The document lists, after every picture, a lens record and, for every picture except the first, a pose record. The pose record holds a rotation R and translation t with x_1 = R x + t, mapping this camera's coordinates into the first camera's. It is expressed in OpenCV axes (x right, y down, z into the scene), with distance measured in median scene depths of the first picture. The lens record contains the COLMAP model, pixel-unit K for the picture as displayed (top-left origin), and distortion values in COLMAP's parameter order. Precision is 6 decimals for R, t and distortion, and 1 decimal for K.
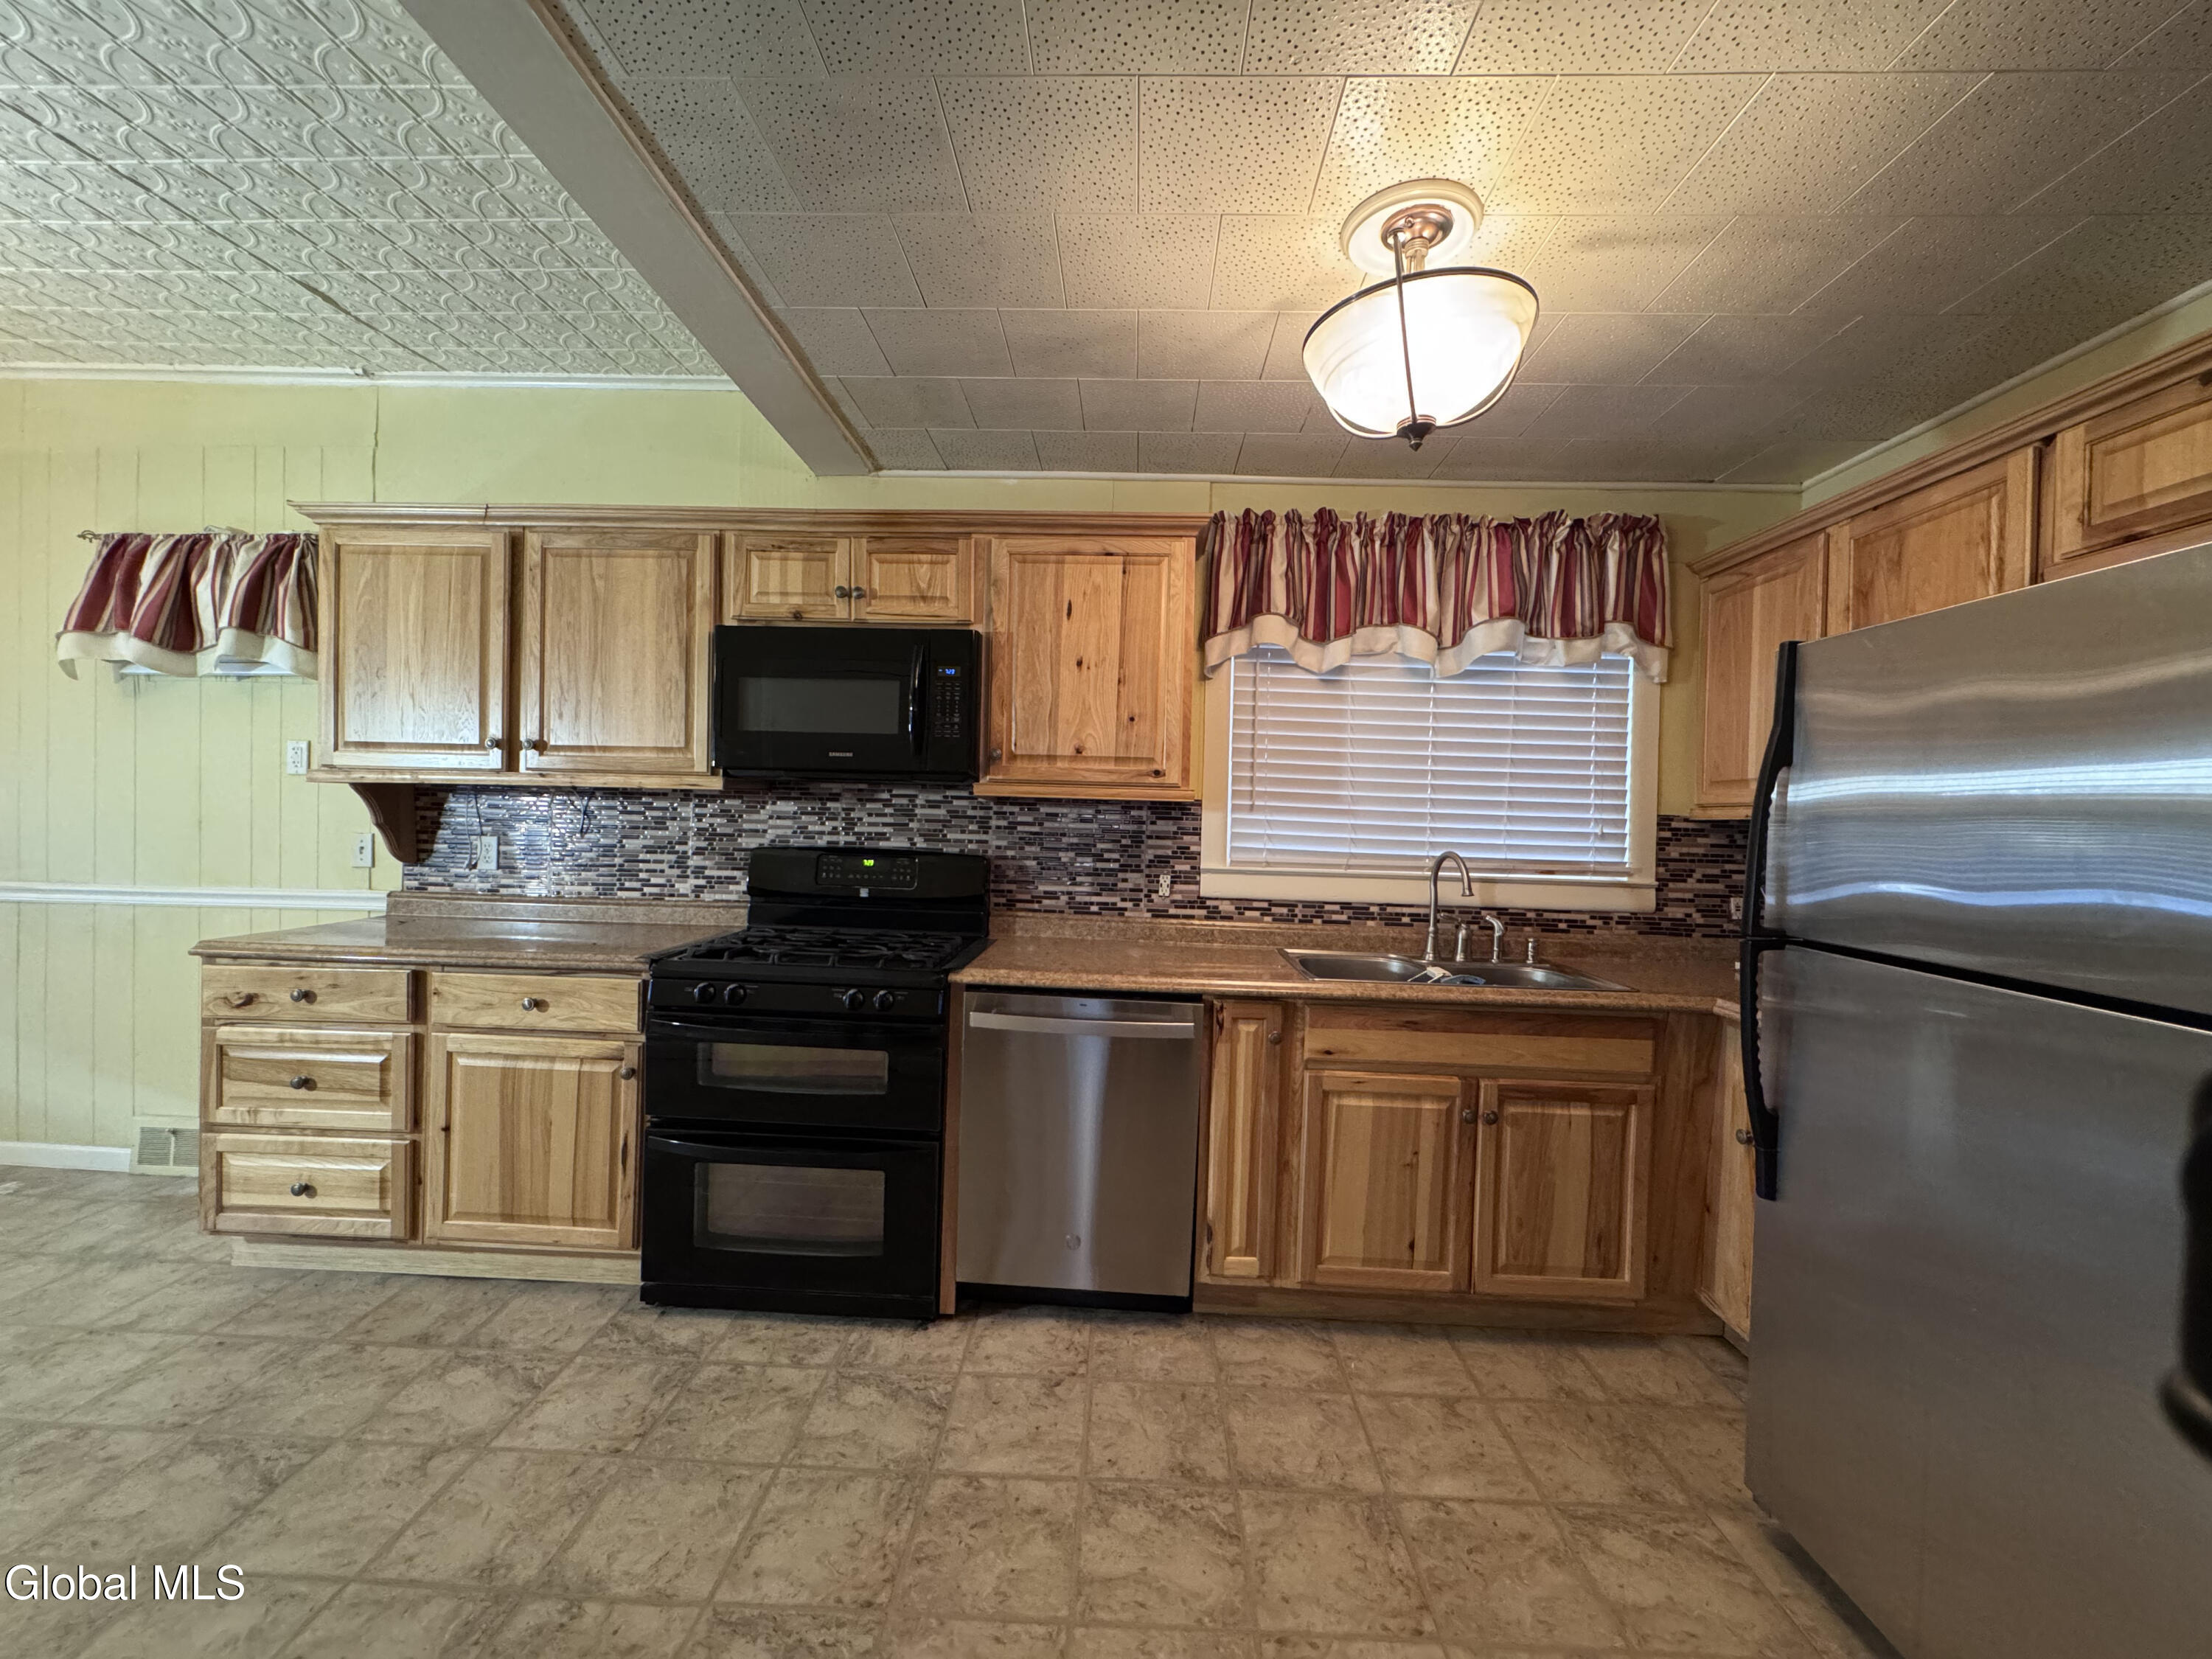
lens RADIAL K [[890.4, 0, 1099.8], [0, 890.4, 829.5], [0, 0, 1]] dist [0.007866, -0.000083]
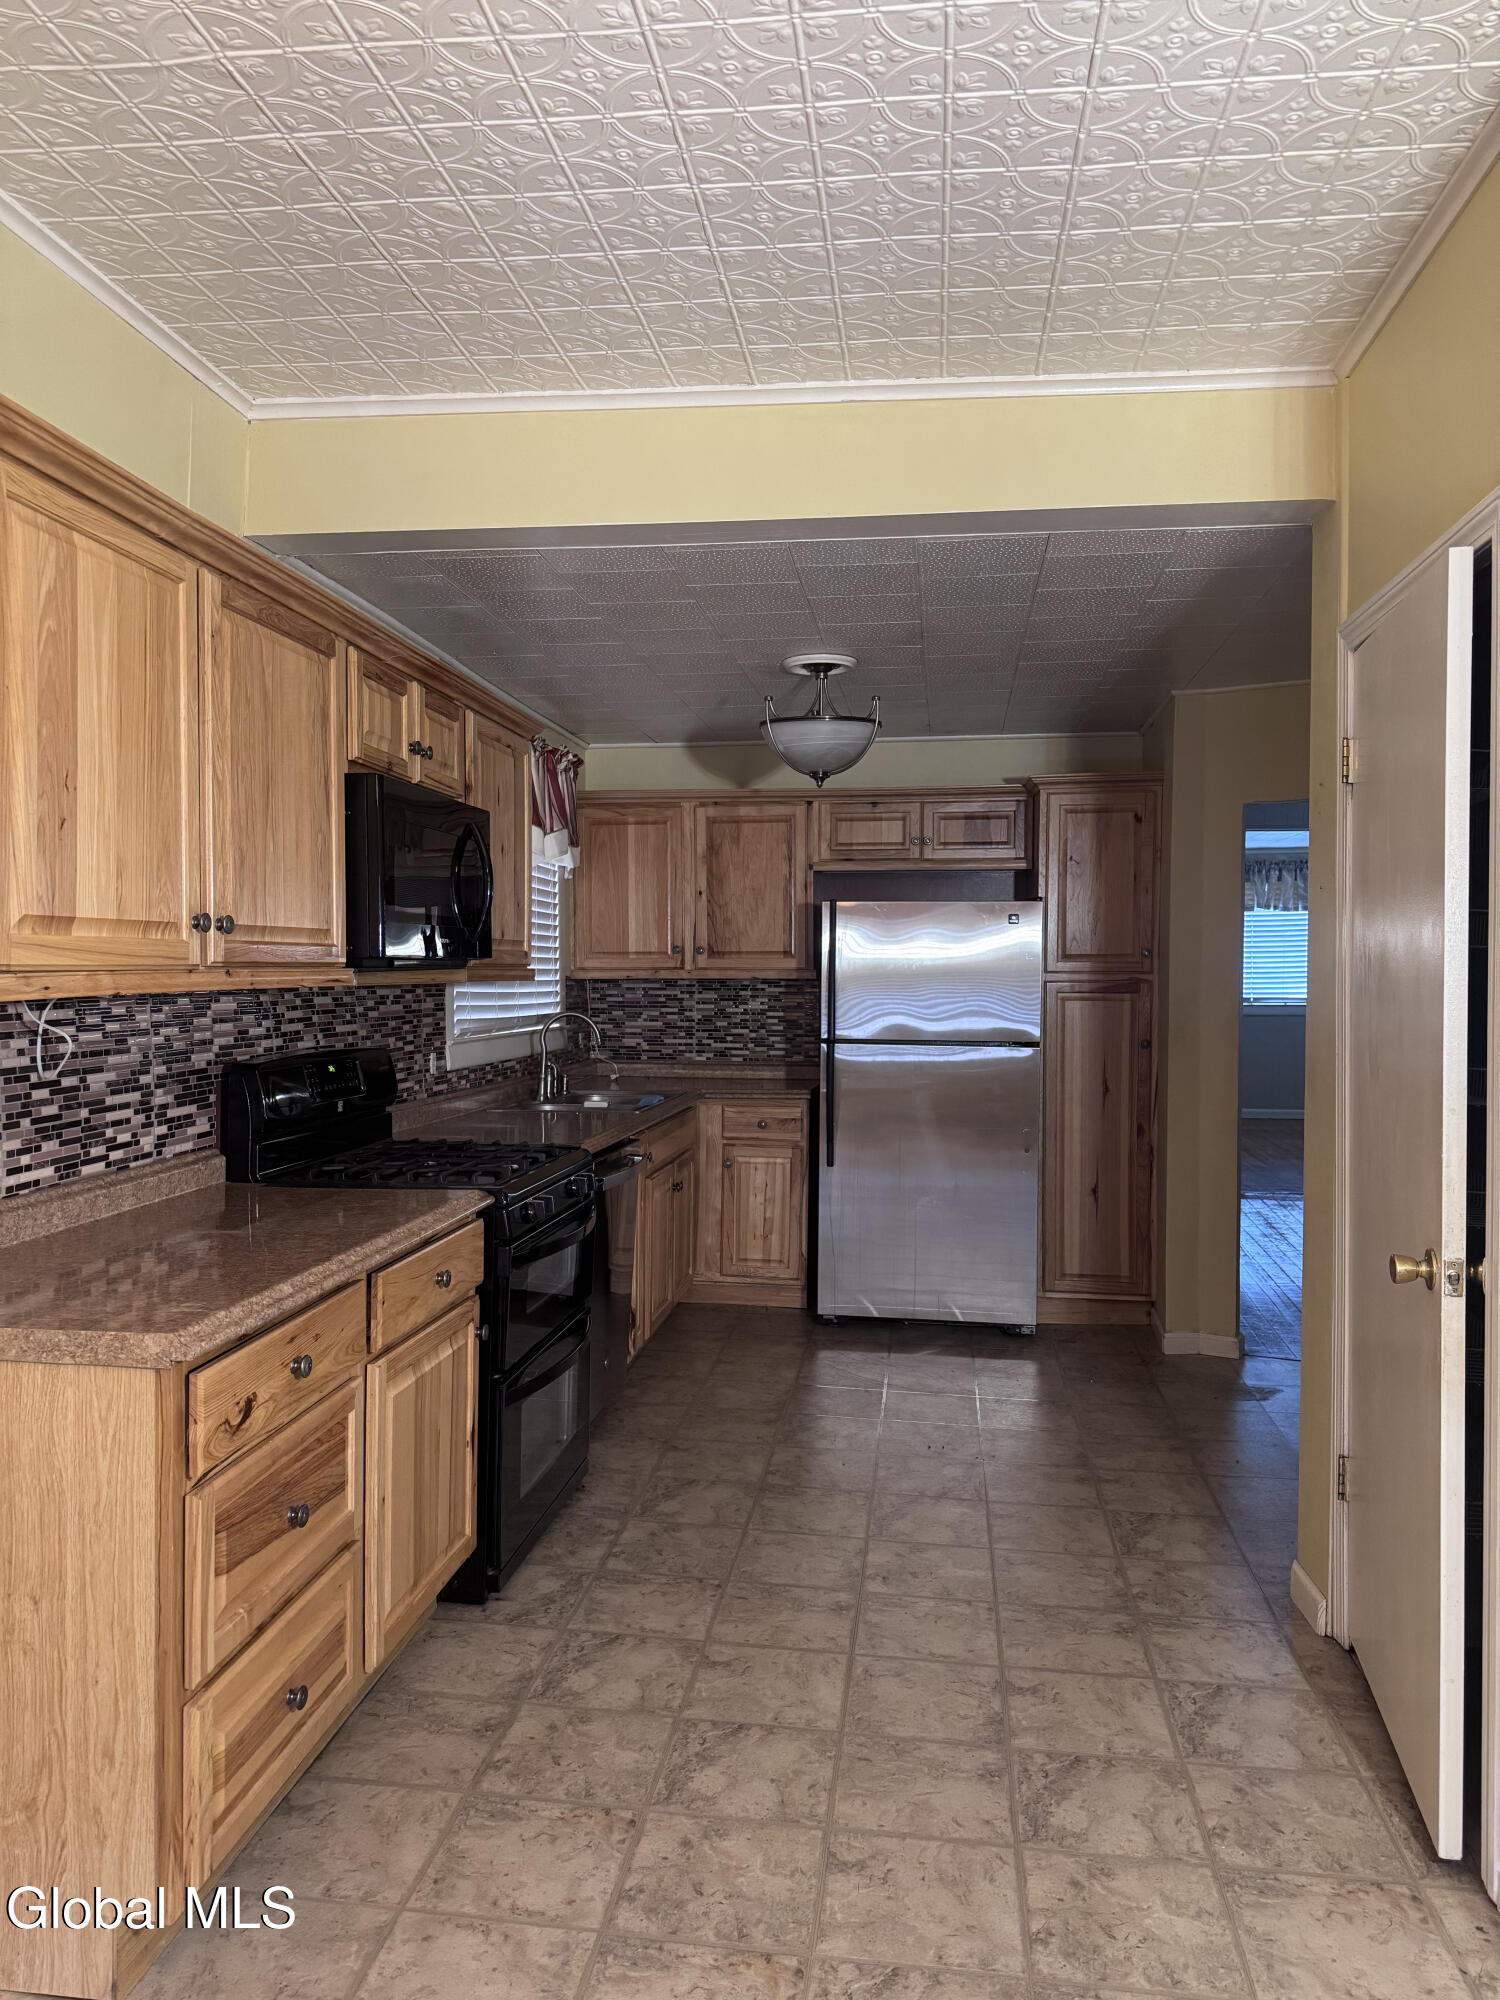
lens RADIAL K [[1413.1, 0, 753.8], [0, 1413.1, 993.8], [0, 0, 1]] dist [0.003409, 0.001068]
pose [[0.092233, -0.045333, 0.994705, -1.898597], [0.014228, 0.998921, 0.044206, -0.102664], [-0.995636, 0.010076, 0.092778, 0.661470]]
